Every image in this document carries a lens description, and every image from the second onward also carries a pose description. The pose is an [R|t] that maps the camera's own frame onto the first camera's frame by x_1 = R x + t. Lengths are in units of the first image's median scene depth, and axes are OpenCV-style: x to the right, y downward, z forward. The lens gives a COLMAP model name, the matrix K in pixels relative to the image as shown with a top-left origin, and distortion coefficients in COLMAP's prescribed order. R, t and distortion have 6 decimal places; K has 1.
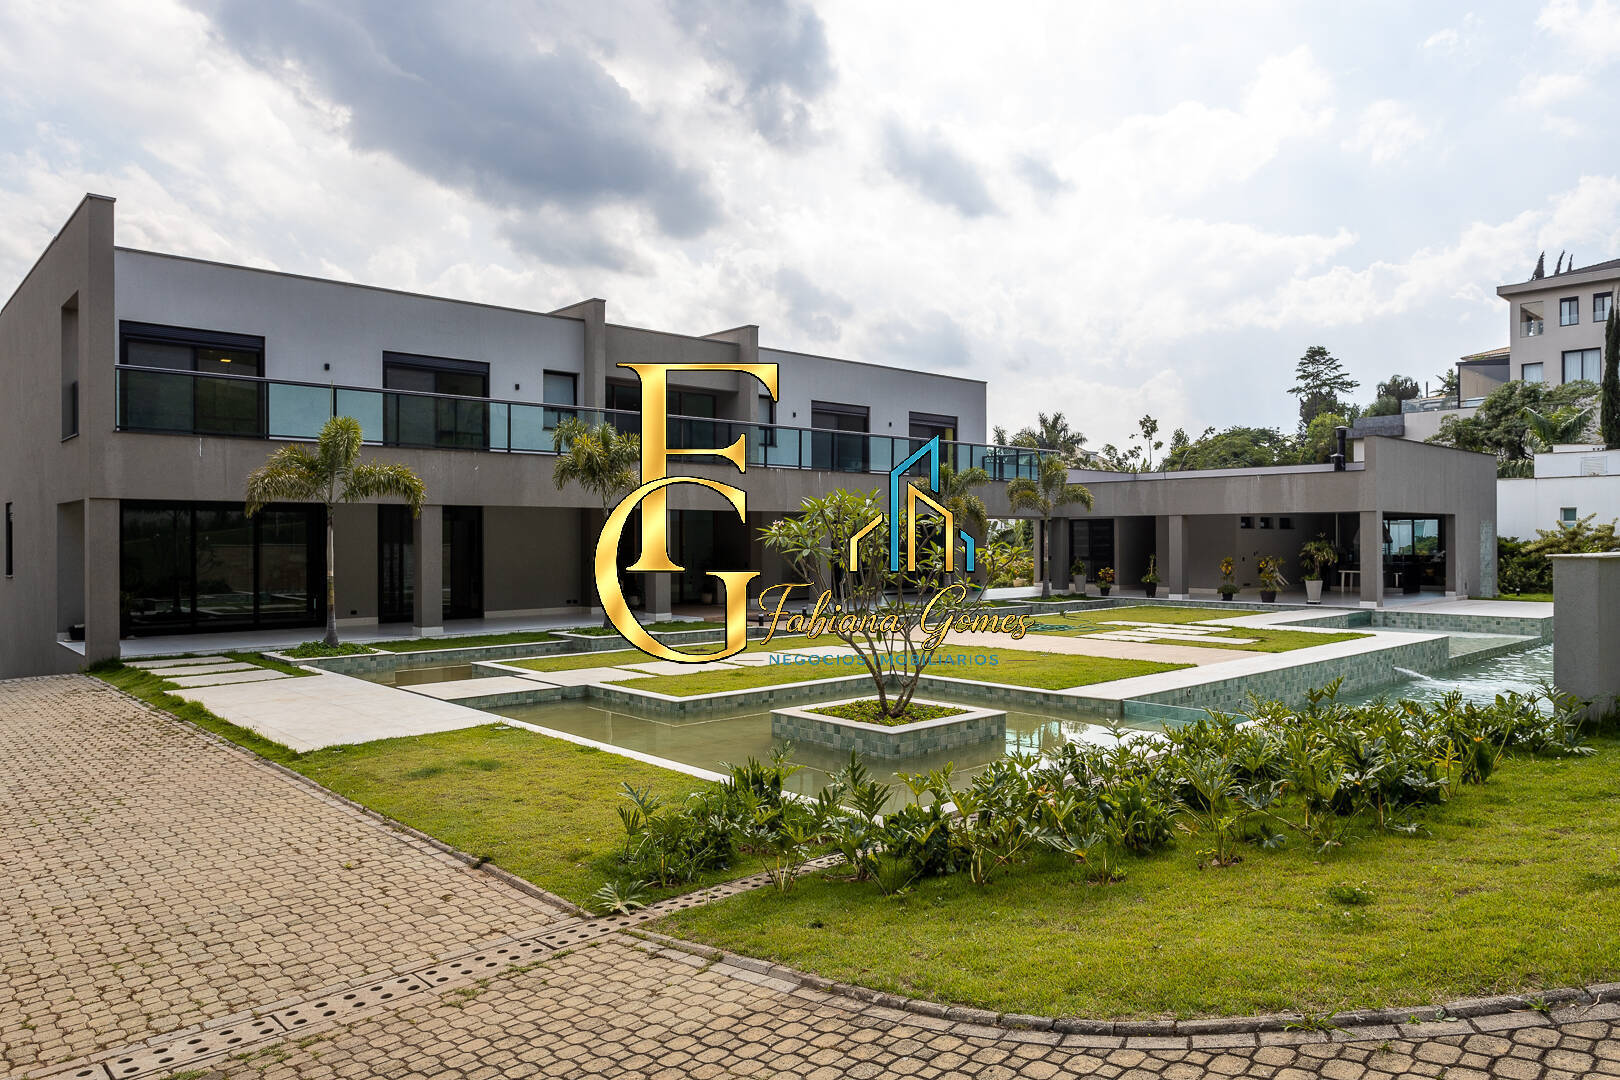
lens RADIAL K [[1098.8, 0, 806.6], [0, 1098.8, 533.3], [0, 0, 1]] dist [-0.046821, -0.001326]
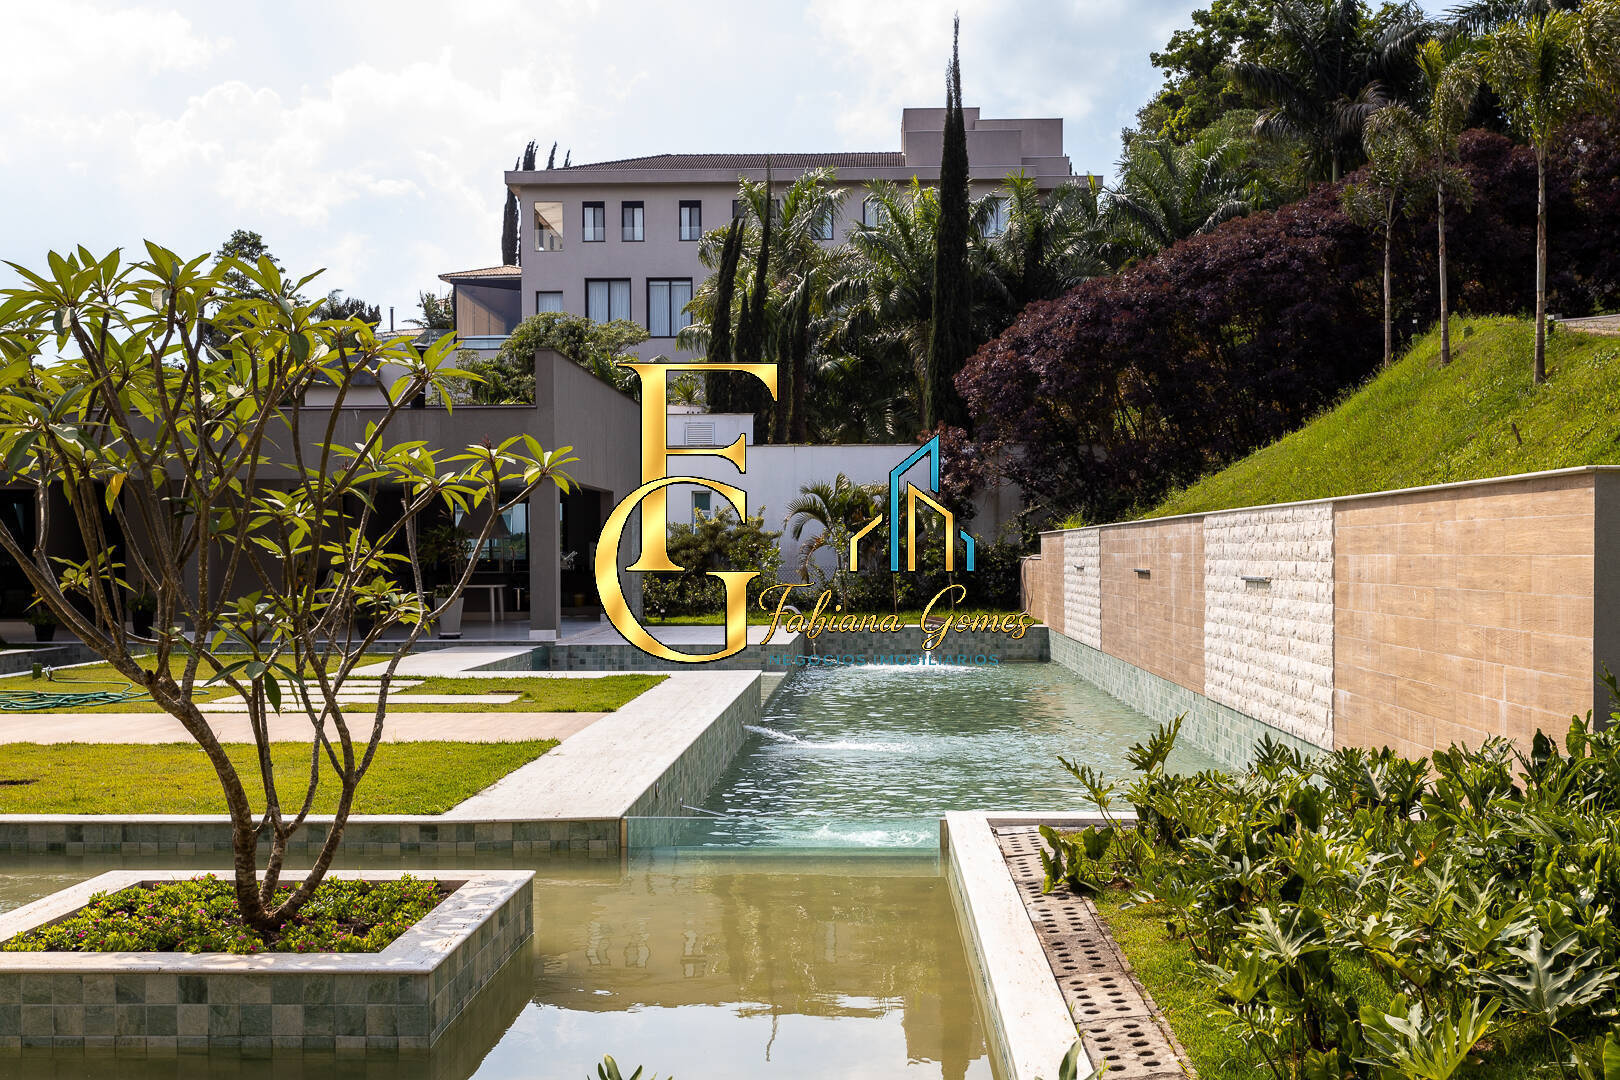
lens RADIAL K [[1808.5, 0, 809.1], [0, 1808.5, 540.8], [0, 0, 1]] dist [0.030716, 0.000000]
pose [[0.698342, 0.003796, 0.715754, -0.072352], [-0.000465, 0.999988, -0.004849, 0.013798], [-0.715764, 0.003053, 0.698336, 0.146954]]
